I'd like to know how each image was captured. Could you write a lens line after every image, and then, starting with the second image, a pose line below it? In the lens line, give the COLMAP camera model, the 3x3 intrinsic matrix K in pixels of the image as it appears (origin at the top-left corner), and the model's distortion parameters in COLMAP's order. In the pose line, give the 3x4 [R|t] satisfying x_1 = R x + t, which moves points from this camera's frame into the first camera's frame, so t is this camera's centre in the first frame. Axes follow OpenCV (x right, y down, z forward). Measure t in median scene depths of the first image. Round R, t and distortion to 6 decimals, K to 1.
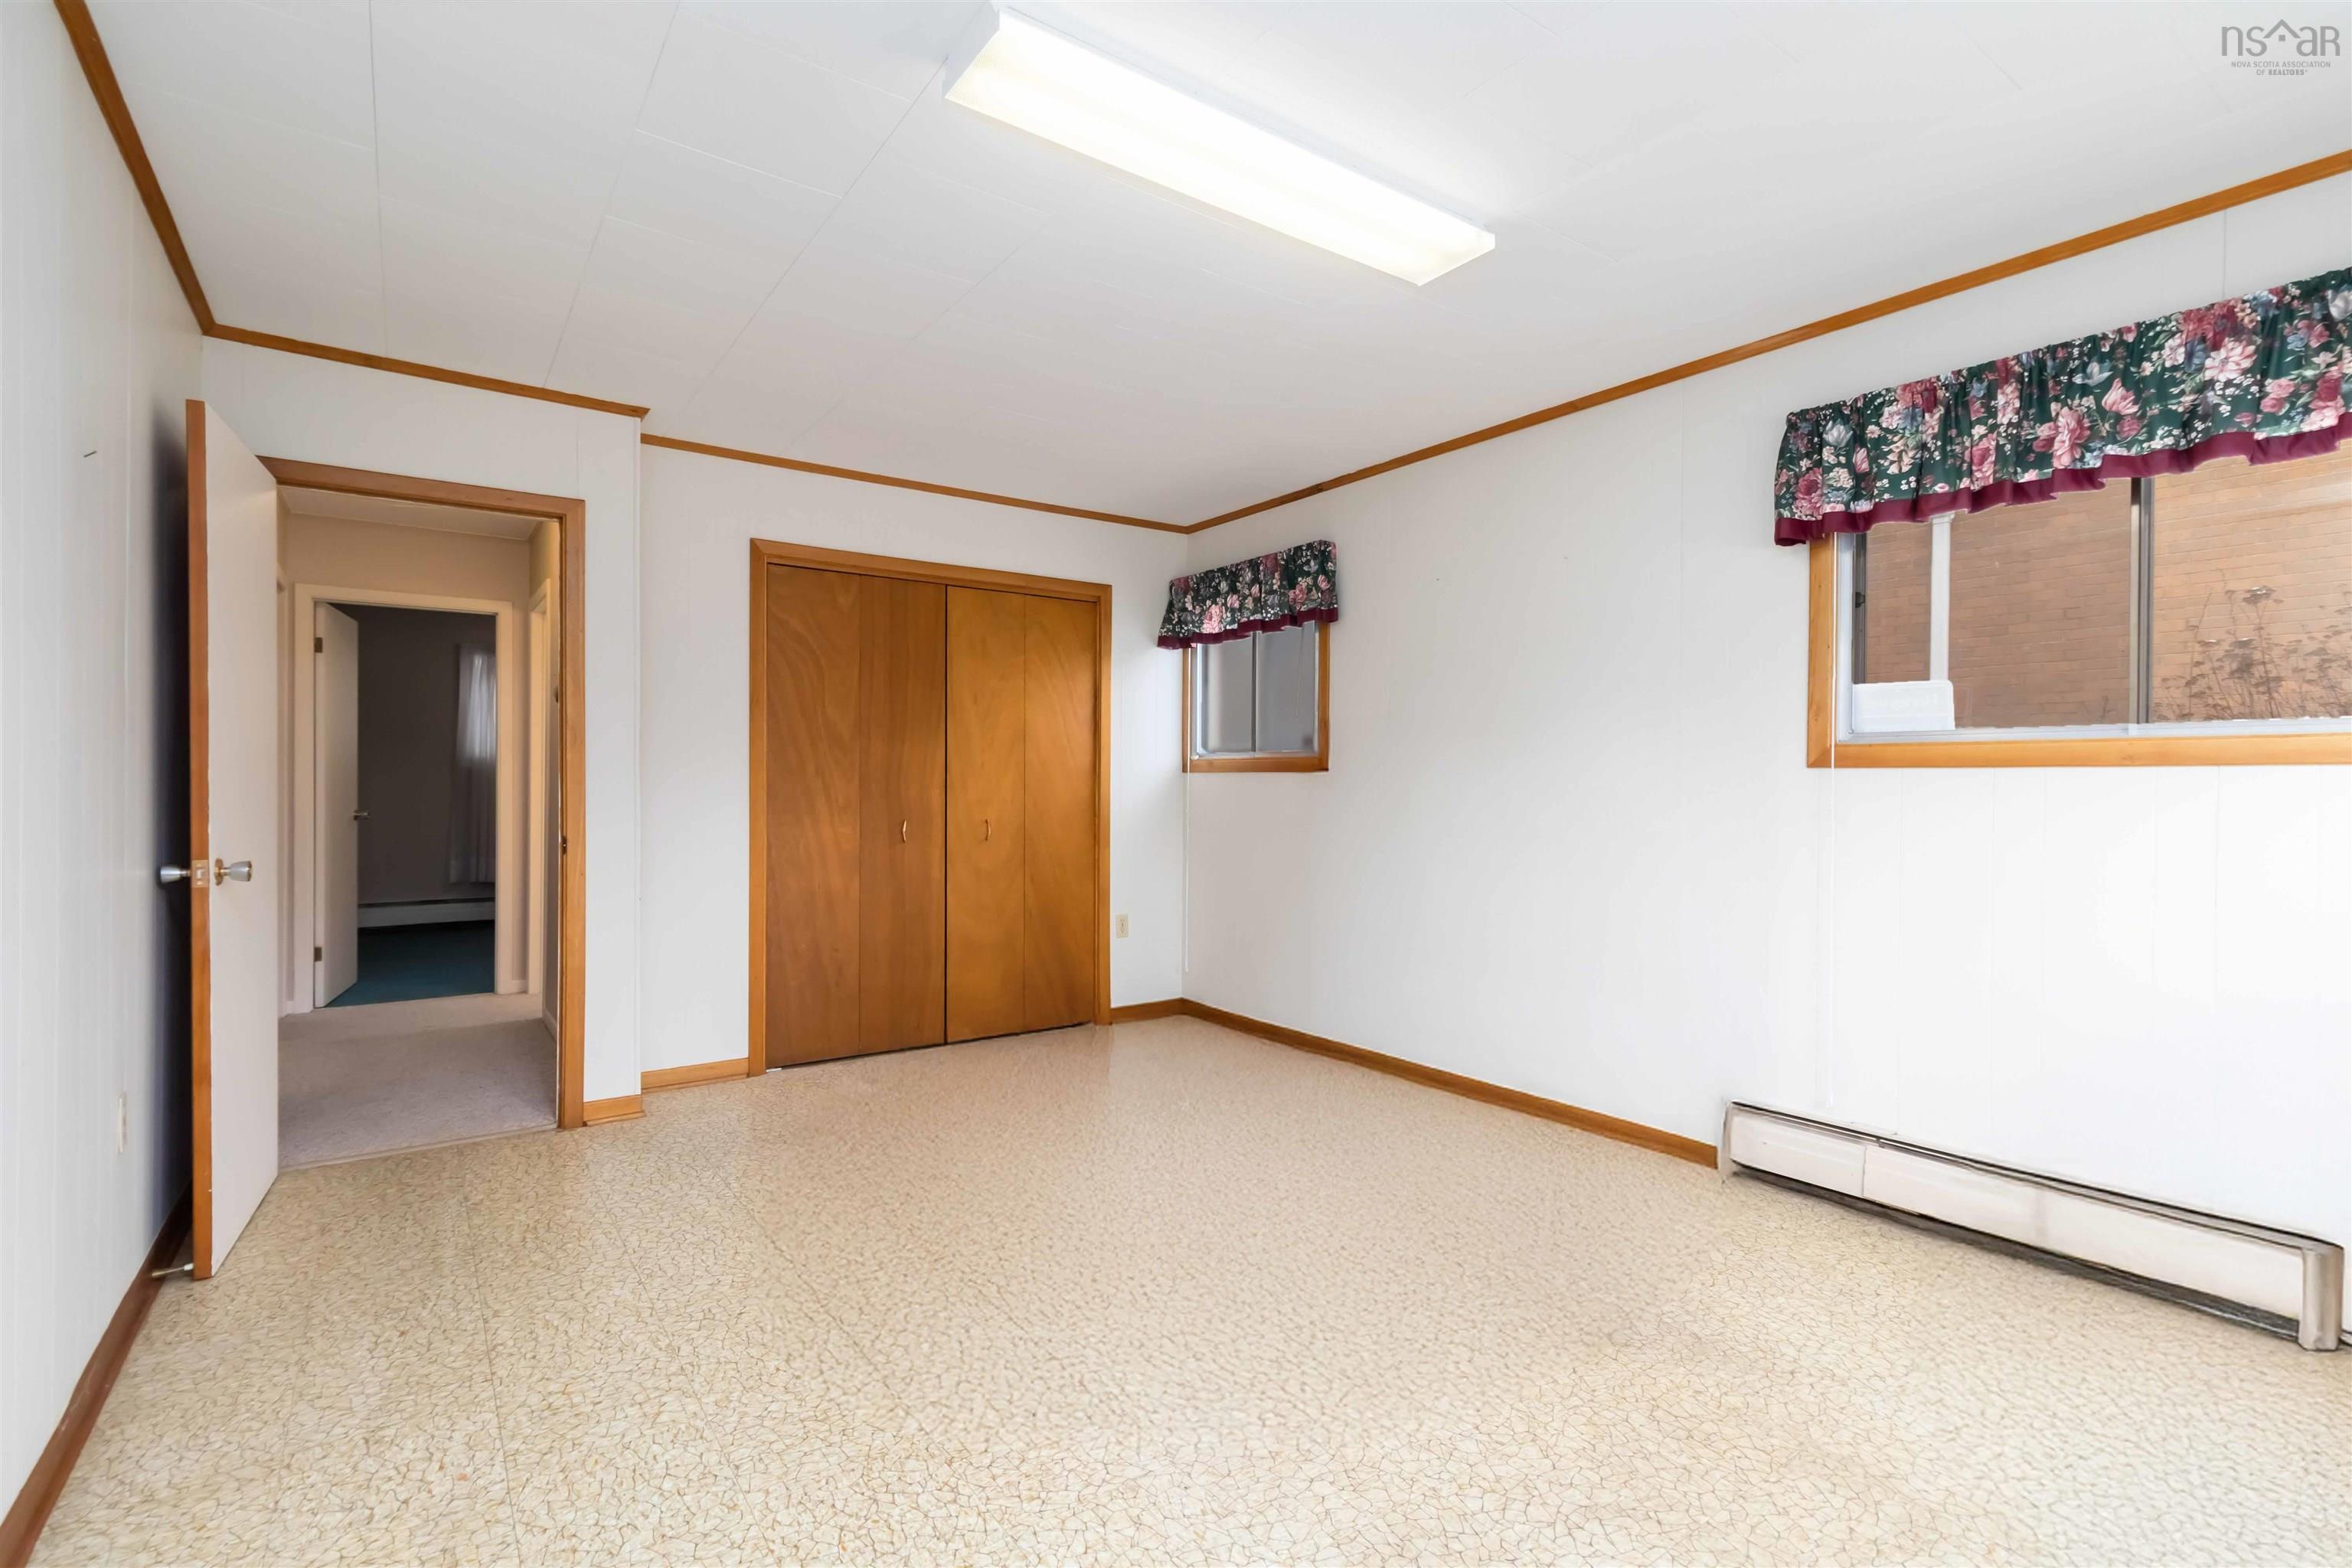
lens RADIAL K [[1088.0, 0, 1201.3], [0, 1088.0, 783.7], [0, 0, 1]] dist [0.009837, 0.000687]
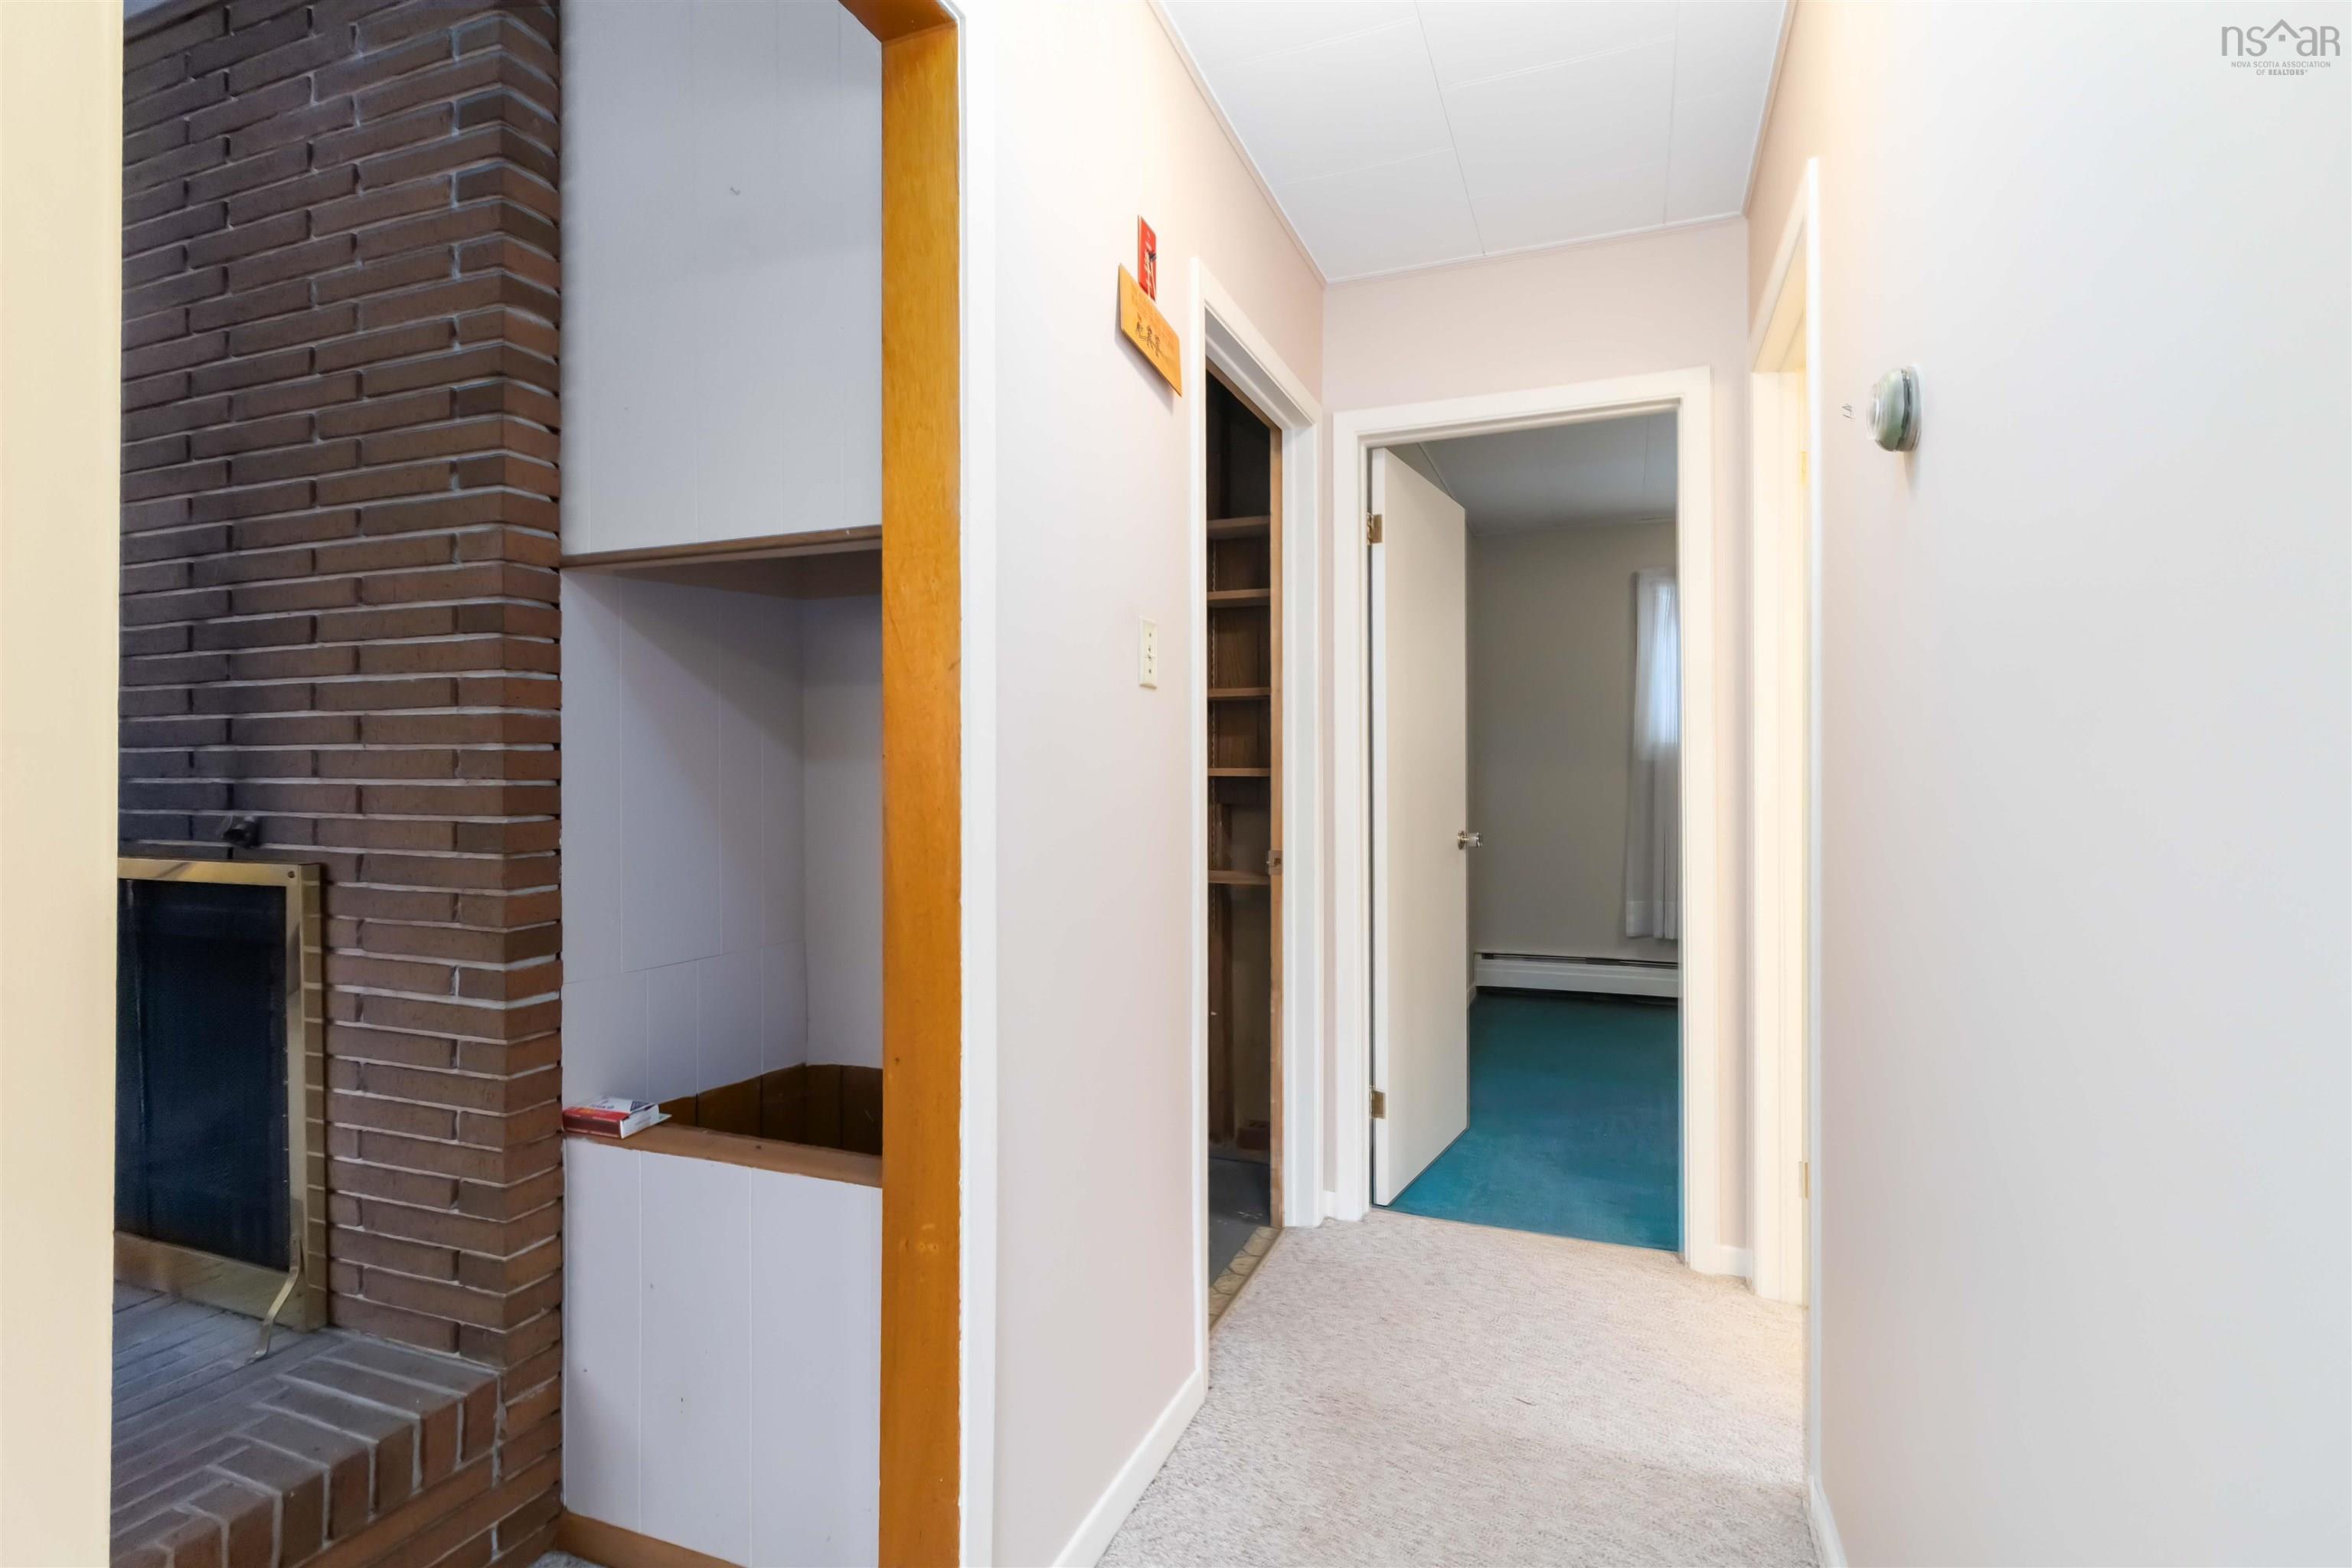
lens RADIAL K [[1088.0, 0, 1196.1], [0, 1088.0, 779.6], [0, 0, 1]] dist [0.009837, 0.000687]
pose [[0.549652, -0.007340, -0.835361, -0.388290], [0.004998, 0.999972, -0.005498, -0.001475], [0.835379, -0.001153, 0.549674, 0.600910]]
